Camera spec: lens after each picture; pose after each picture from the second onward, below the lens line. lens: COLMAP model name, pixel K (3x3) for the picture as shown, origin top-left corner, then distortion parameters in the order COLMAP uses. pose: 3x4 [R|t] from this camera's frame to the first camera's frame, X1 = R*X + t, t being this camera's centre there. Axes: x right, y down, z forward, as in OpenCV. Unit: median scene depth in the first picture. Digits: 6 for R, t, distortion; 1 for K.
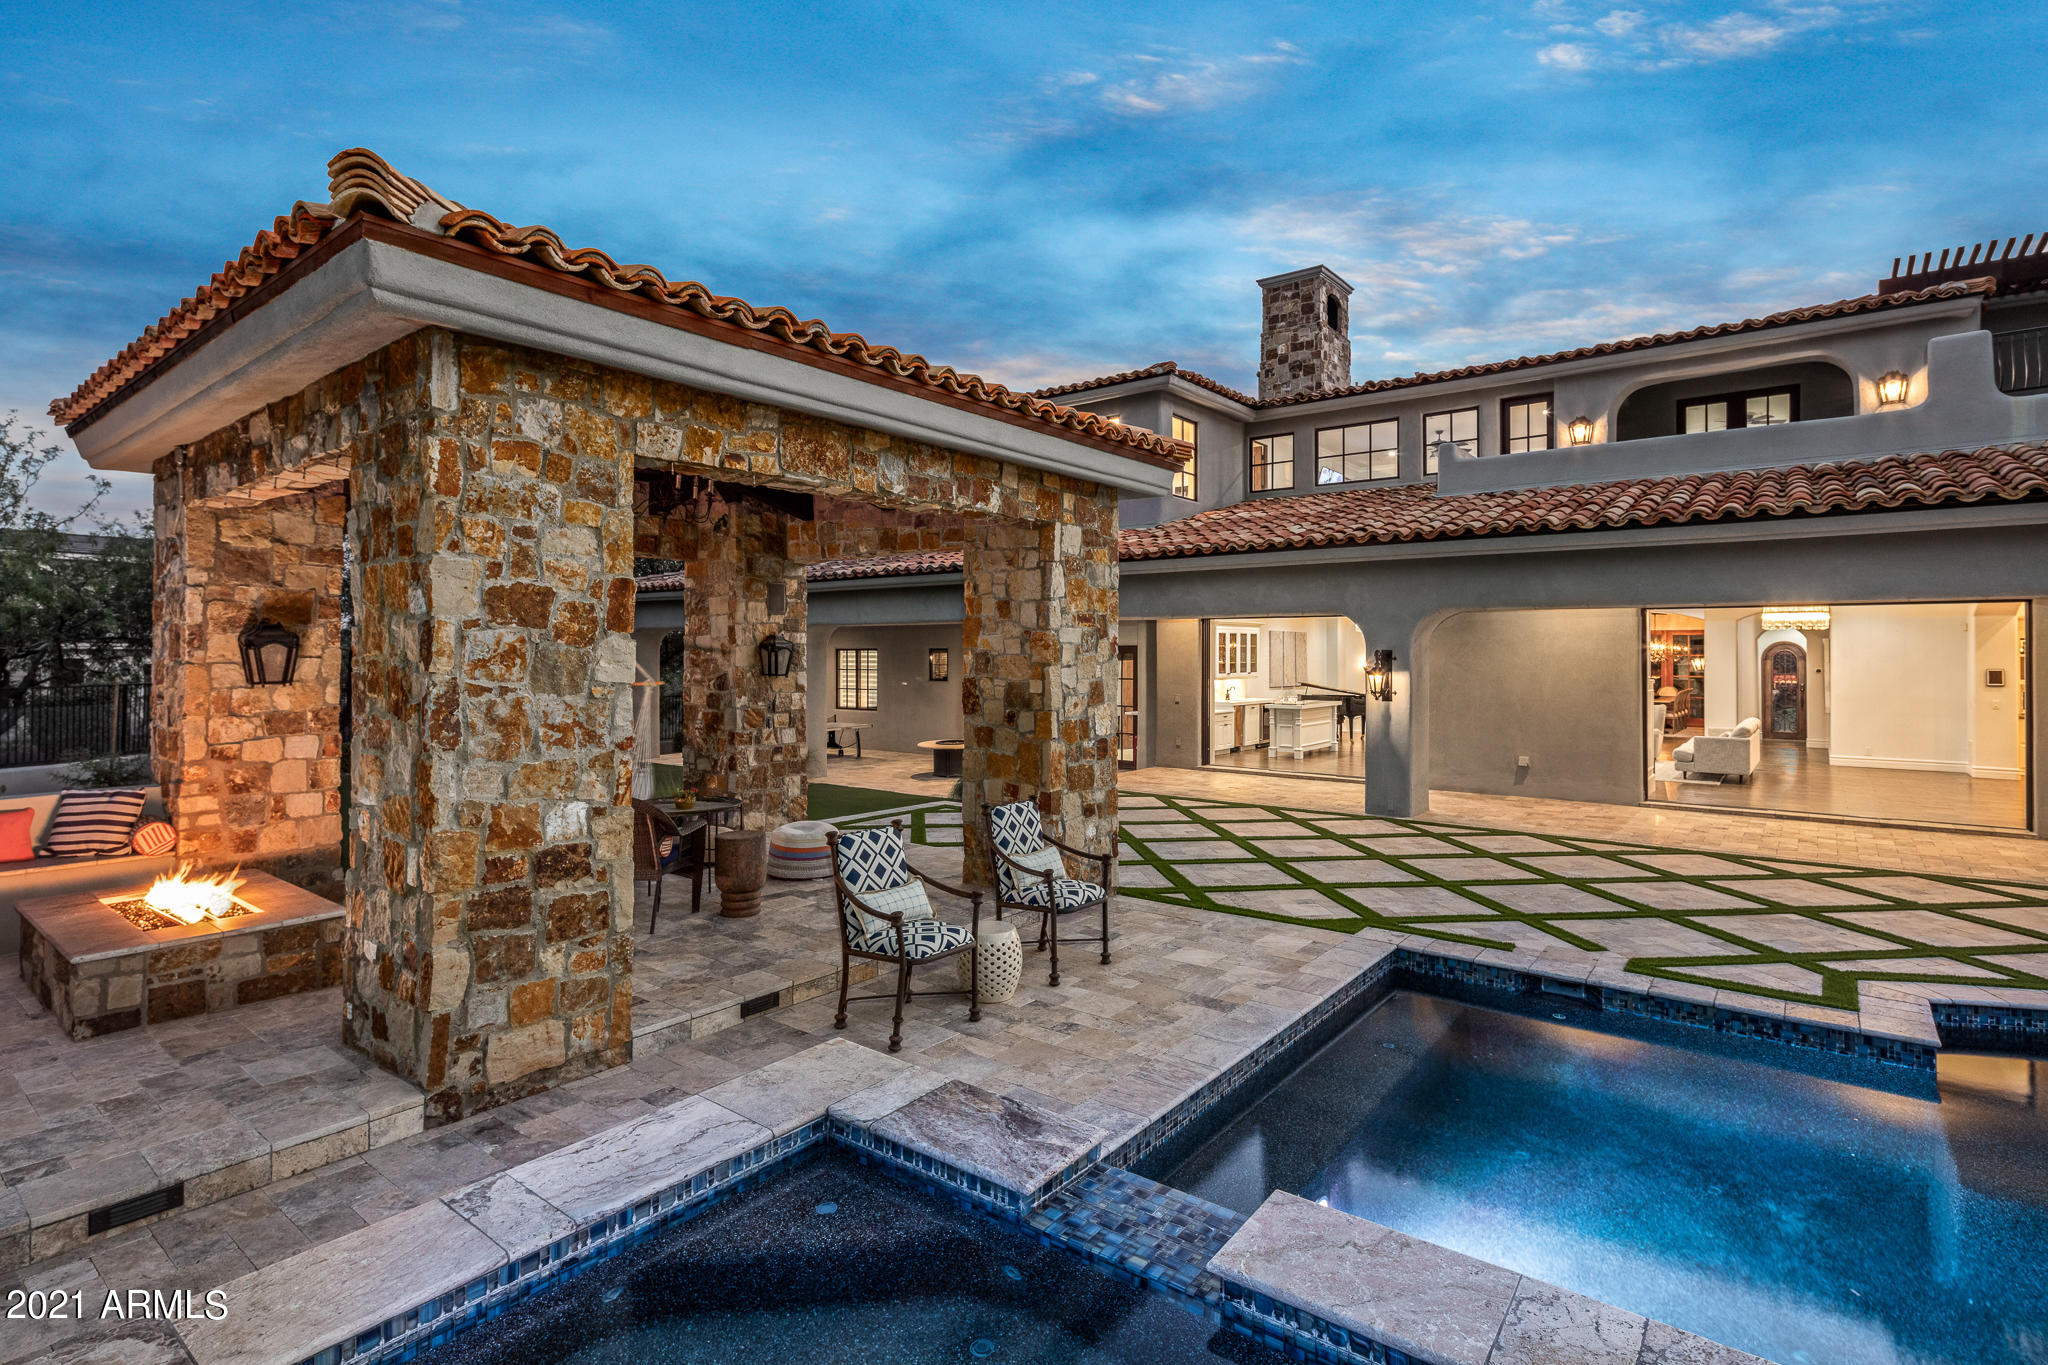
lens RADIAL K [[997.4, 0, 1031.9], [0, 997.4, 646.3], [0, 0, 1]] dist [0.001405, -0.000349]
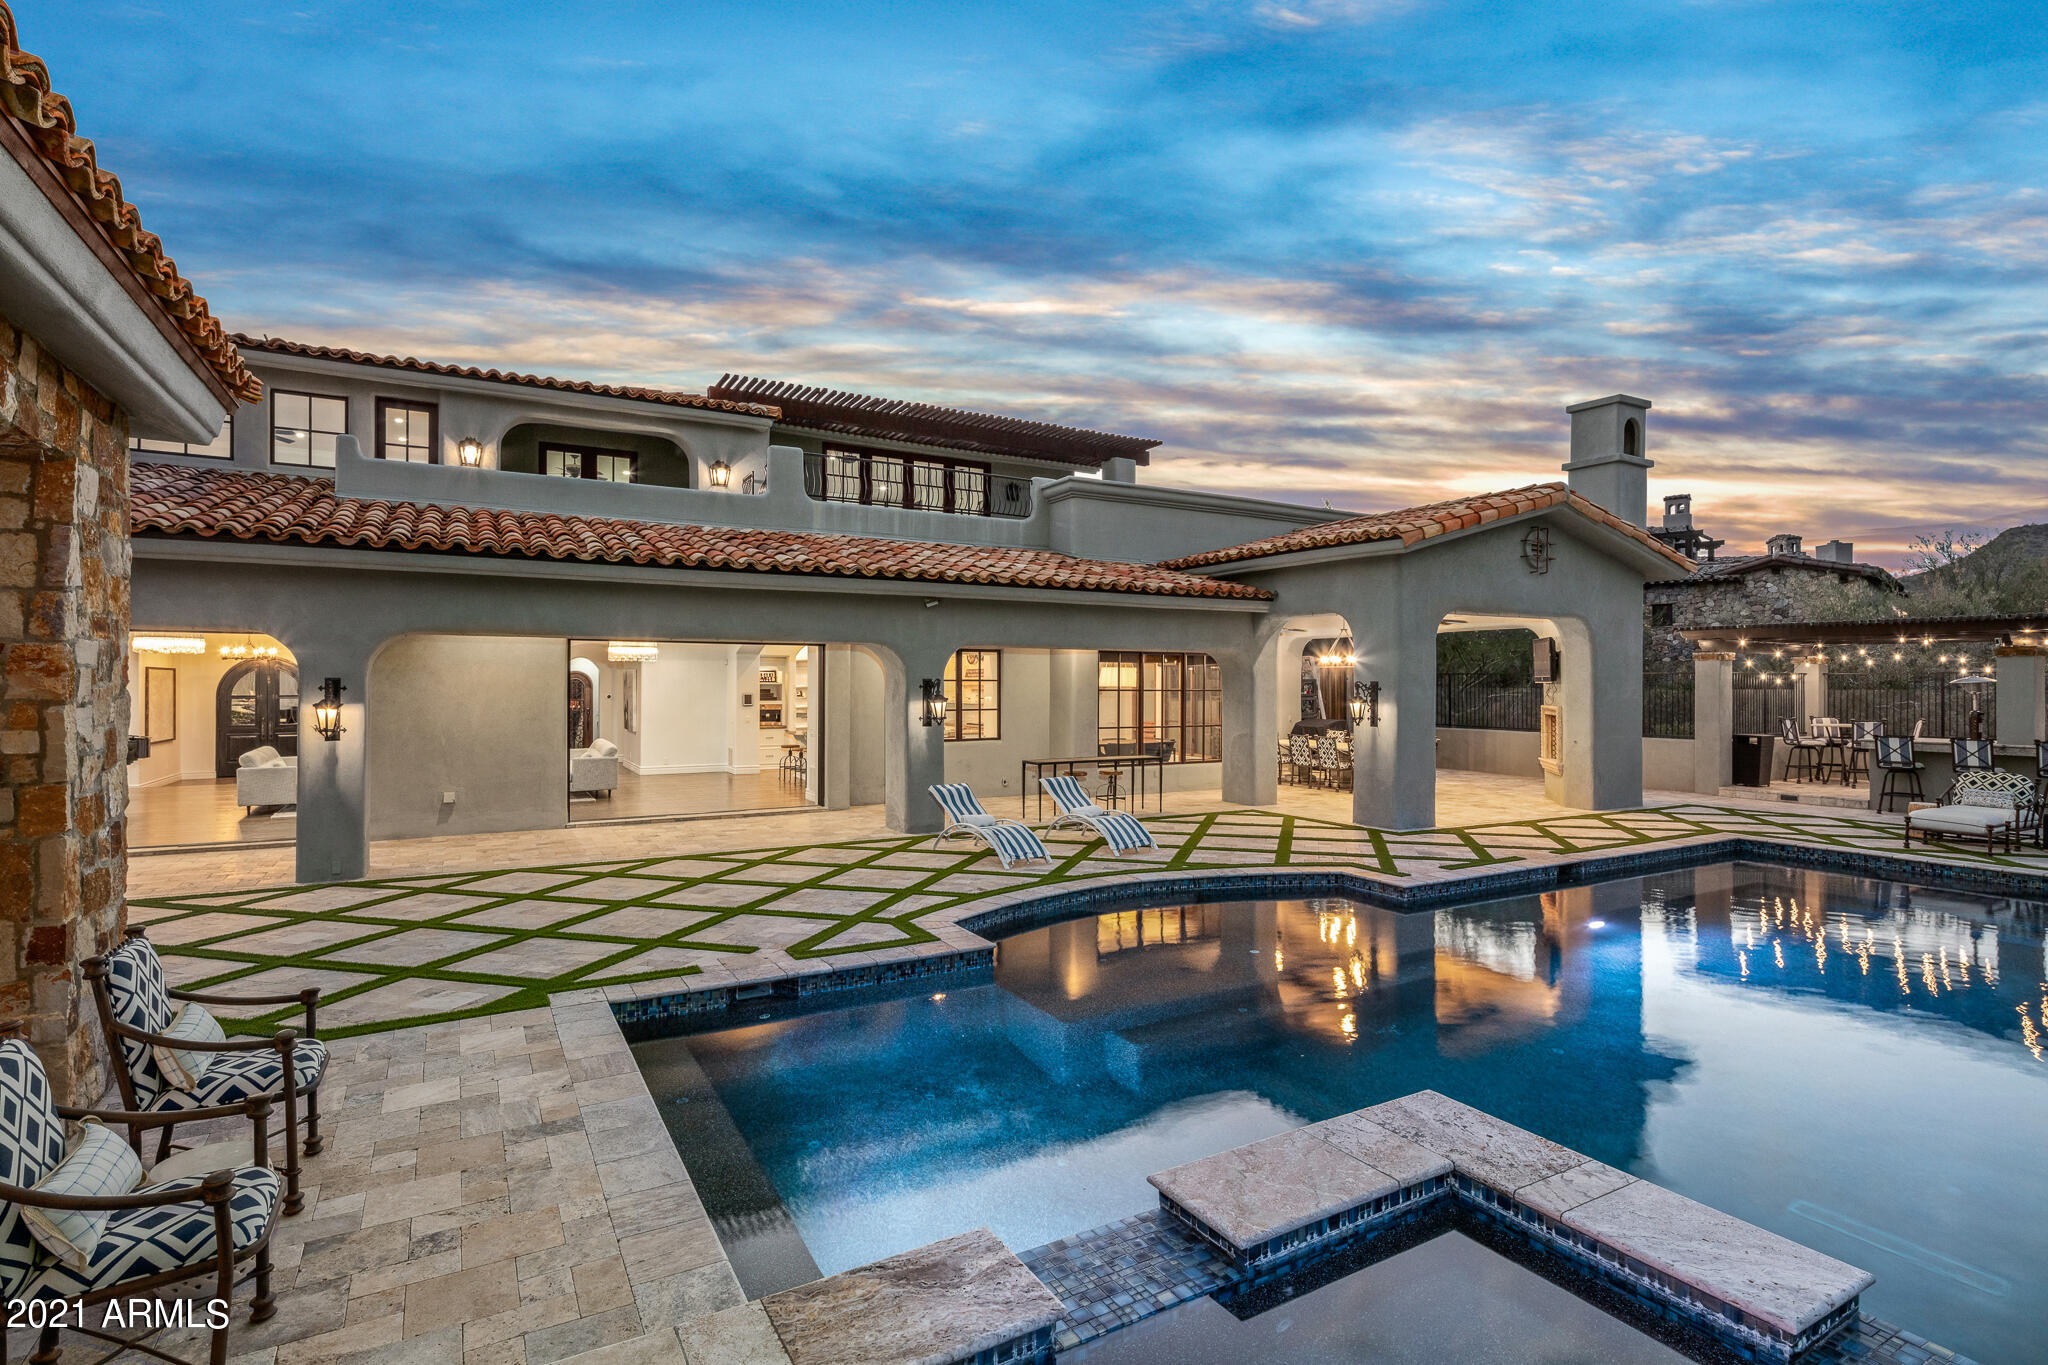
lens RADIAL K [[997.6, 0, 1035.2], [0, 997.6, 680.1], [0, 0, 1]] dist [0.000138, -0.000719]
pose [[0.372644, 0.001822, 0.927973, -0.286955], [-0.008186, 0.999966, 0.001324, -0.000046], [-0.927938, -0.008089, 0.372646, 0.248925]]
